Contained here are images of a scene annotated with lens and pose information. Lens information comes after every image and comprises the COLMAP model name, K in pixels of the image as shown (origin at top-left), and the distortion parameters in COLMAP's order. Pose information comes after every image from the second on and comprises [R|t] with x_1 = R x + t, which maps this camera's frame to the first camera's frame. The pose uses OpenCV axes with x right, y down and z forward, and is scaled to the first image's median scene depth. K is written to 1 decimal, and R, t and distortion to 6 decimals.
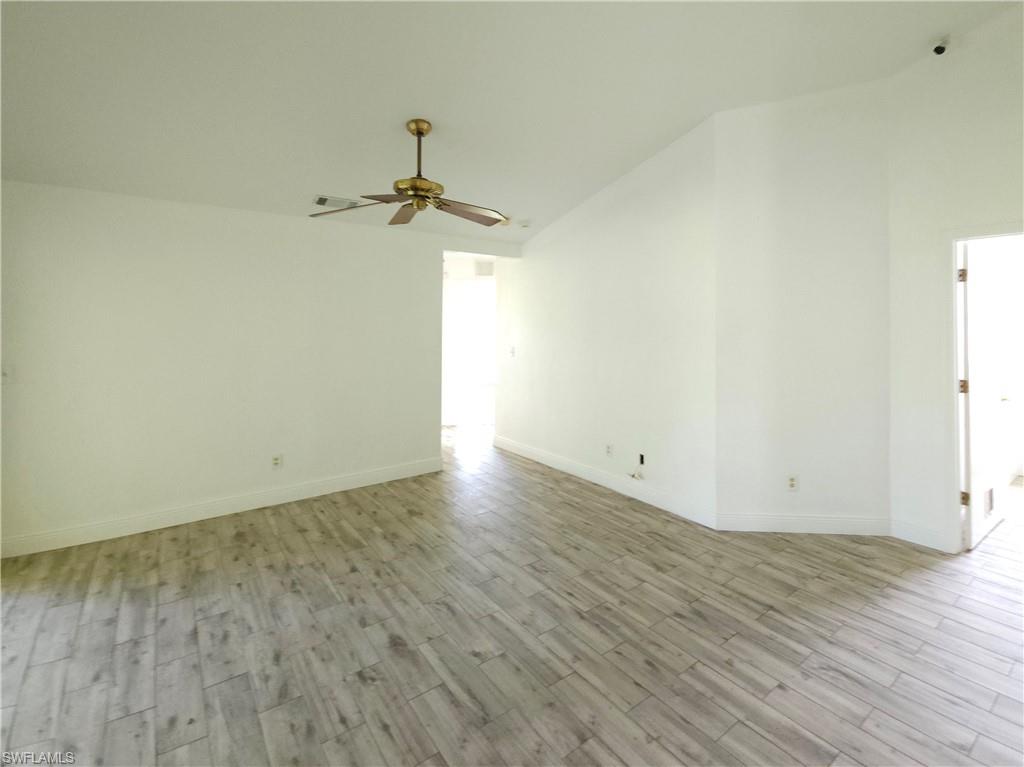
lens RADIAL K [[416.0, 0, 511.4], [0, 416.0, 382.6], [0, 0, 1]] dist [-0.003918, -0.001144]
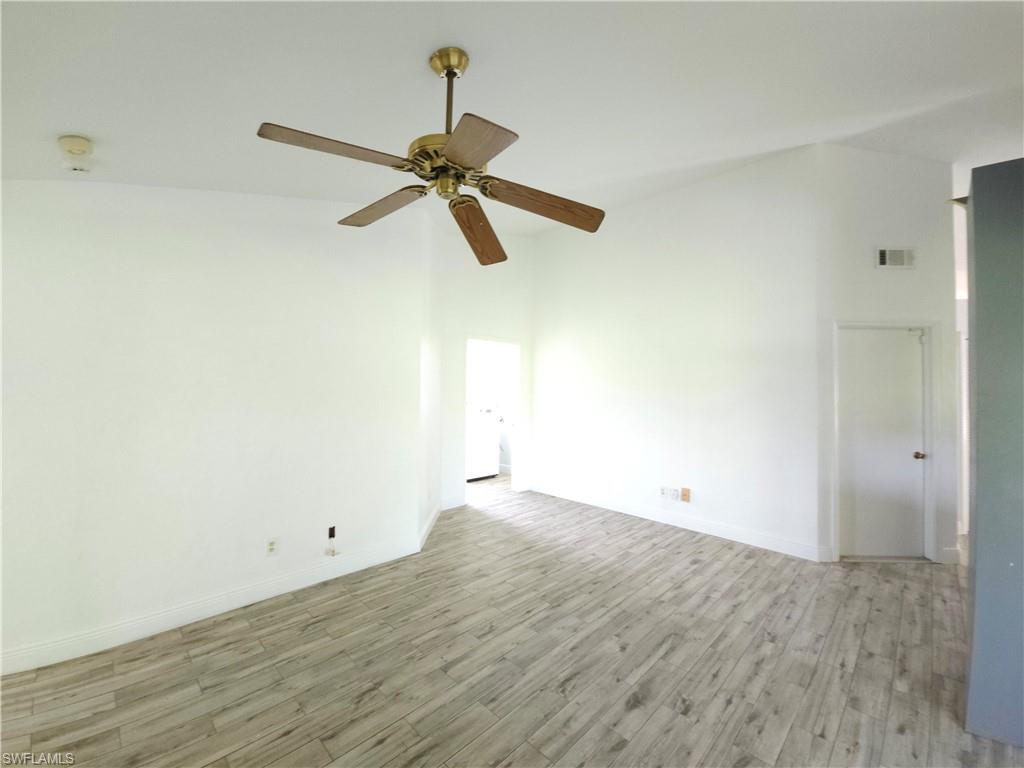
lens RADIAL K [[416.0, 0, 511.4], [0, 416.0, 385.6], [0, 0, 1]] dist [-0.003918, -0.001144]
pose [[-0.088473, -0.005253, 0.996065, -1.222990], [0.129701, 0.991412, 0.016749, -0.192109], [-0.987598, 0.130673, -0.087031, 1.251361]]
